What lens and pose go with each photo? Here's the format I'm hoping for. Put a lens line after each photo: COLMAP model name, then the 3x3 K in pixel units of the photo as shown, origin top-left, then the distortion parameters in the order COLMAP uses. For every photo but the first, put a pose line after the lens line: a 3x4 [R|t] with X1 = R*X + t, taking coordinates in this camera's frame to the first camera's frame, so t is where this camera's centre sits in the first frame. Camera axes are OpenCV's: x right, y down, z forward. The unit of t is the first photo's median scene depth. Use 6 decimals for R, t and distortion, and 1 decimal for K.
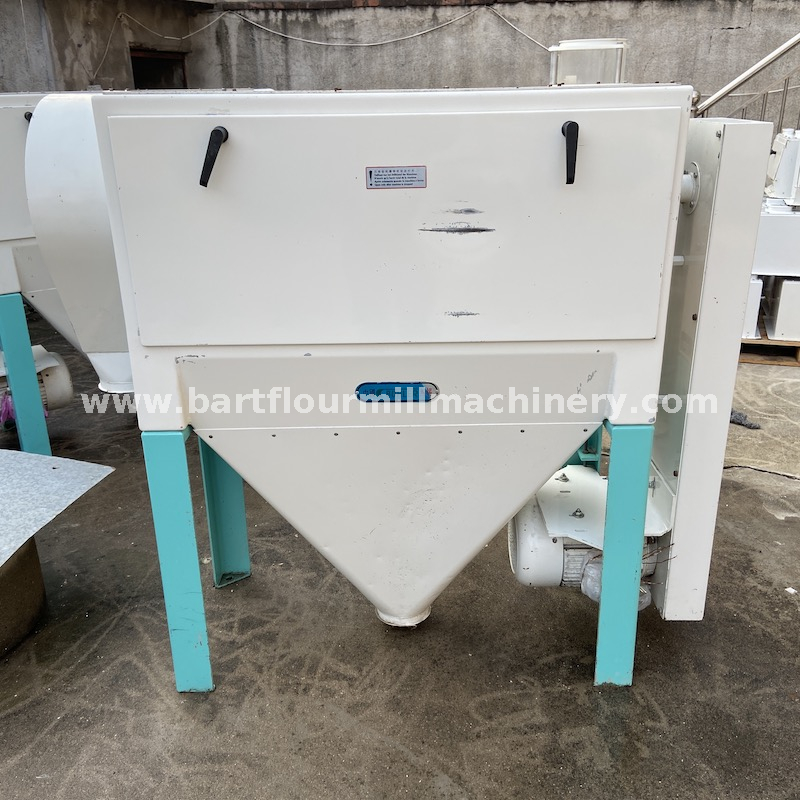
lens RADIAL K [[793.1, 0, 404.6], [0, 793.1, 396.1], [0, 0, 1]] dist [0.128826, -0.169553]
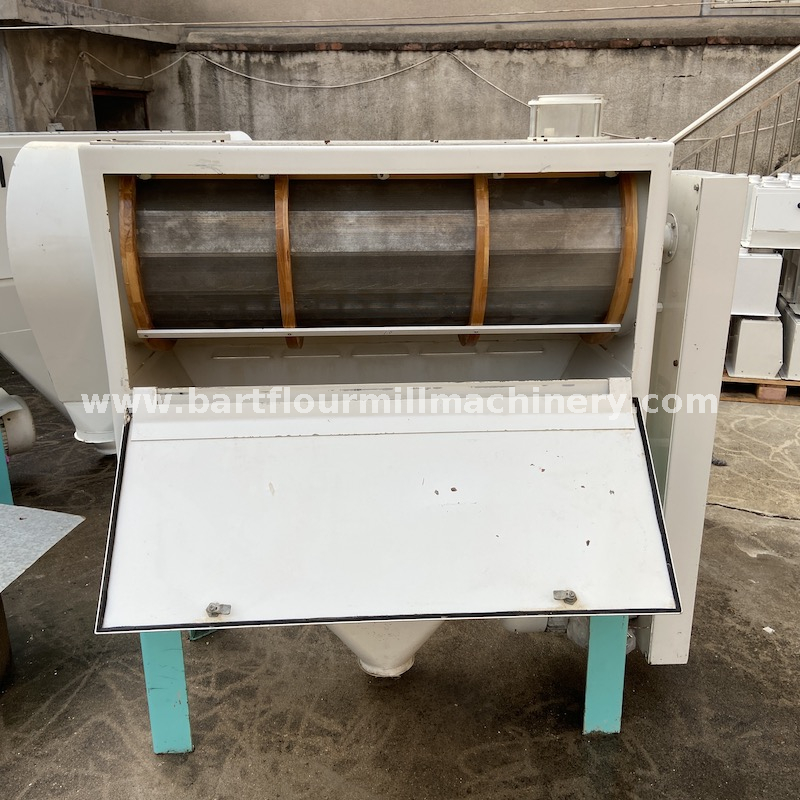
lens RADIAL K [[793.1, 0, 404.6], [0, 793.1, 396.1], [0, 0, 1]] dist [0.128826, -0.169553]
pose [[0.998576, -0.007106, 0.052864, -0.010759], [0.009271, 0.999123, -0.040829, -0.005506], [-0.052528, 0.041261, 0.997767, 0.001681]]
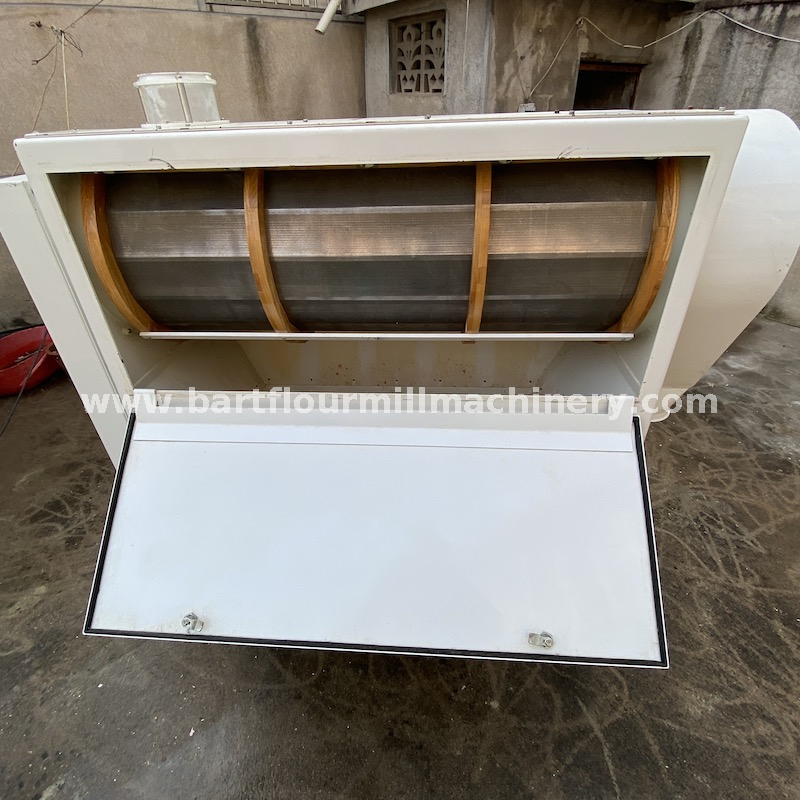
lens RADIAL K [[451.4, 0, 400.0], [0, 451.4, 400.0], [0, 0, 1]] dist [0.011766, -0.017704]
pose [[0.773306, 0.339576, -0.535430, -0.090772], [-0.216863, 0.935211, 0.279913, -0.171108], [0.595792, -0.100343, 0.796846, 0.446253]]
